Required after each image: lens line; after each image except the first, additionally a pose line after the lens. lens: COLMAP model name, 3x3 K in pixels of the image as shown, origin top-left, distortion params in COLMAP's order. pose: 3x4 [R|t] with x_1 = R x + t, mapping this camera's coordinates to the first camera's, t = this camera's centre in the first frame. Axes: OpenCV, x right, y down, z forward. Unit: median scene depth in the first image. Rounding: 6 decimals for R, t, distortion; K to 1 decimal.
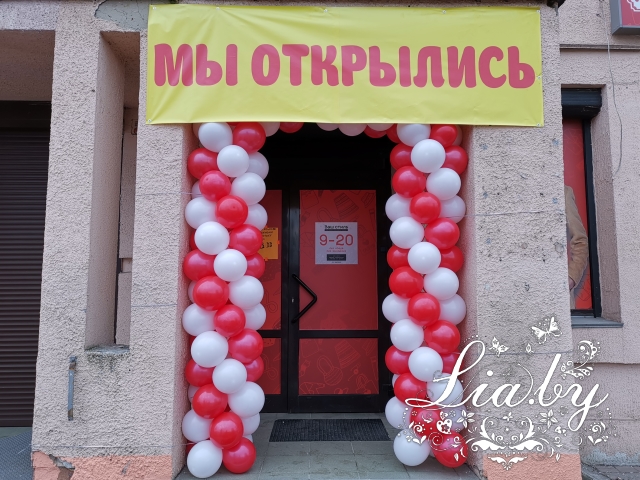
lens RADIAL K [[494.6, 0, 323.0], [0, 494.6, 240.4], [0, 0, 1]] dist [0.067230, -0.065301]
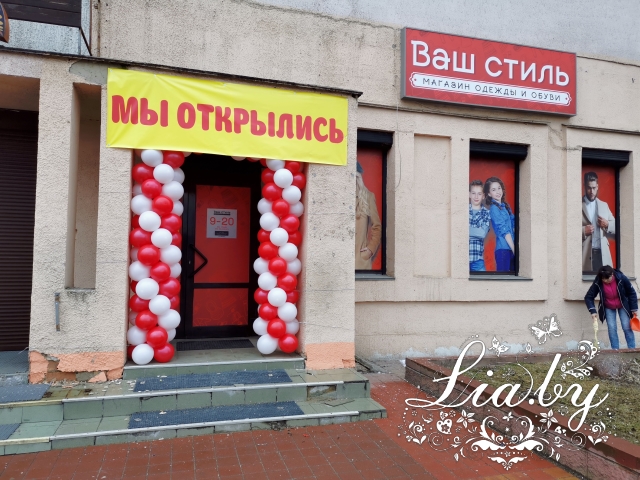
lens RADIAL K [[495.5, 0, 326.6], [0, 495.5, 240.3], [0, 0, 1]] dist [0.065597, -0.066049]
pose [[0.961238, 0.025776, 0.274513, -0.111608], [-0.041943, 0.997703, 0.053186, -0.052327], [-0.272512, -0.062638, 0.960111, -0.710730]]
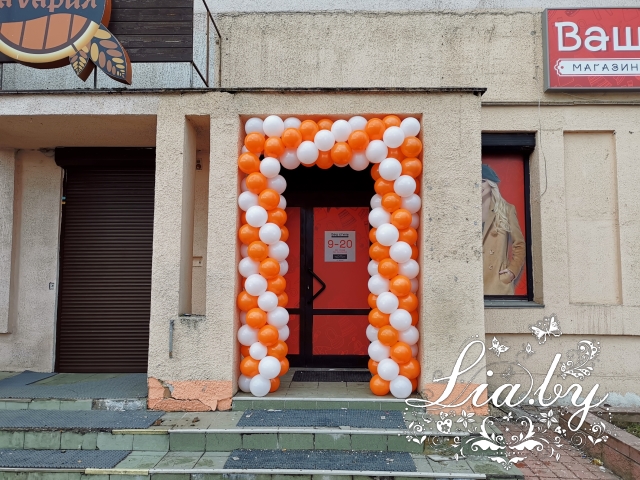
lens RADIAL K [[494.6, 0, 323.0], [0, 494.6, 240.4], [0, 0, 1]] dist [0.067230, -0.065301]
pose [[0.999099, 0.002438, -0.042375, 0.055792], [-0.001576, 0.999791, 0.020359, -0.056464], [0.042415, -0.020274, 0.998894, -0.553579]]
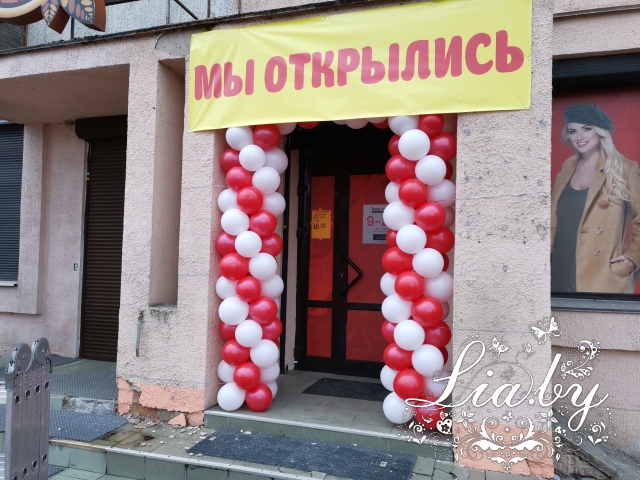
lens RADIAL K [[494.6, 0, 323.0], [0, 494.6, 240.4], [0, 0, 1]] dist [0.067230, -0.065301]
pose [[0.946300, 0.007997, -0.323191, 0.373417], [0.007380, 0.998899, 0.046325, -0.013891], [0.323205, -0.046222, 0.945199, -0.093636]]
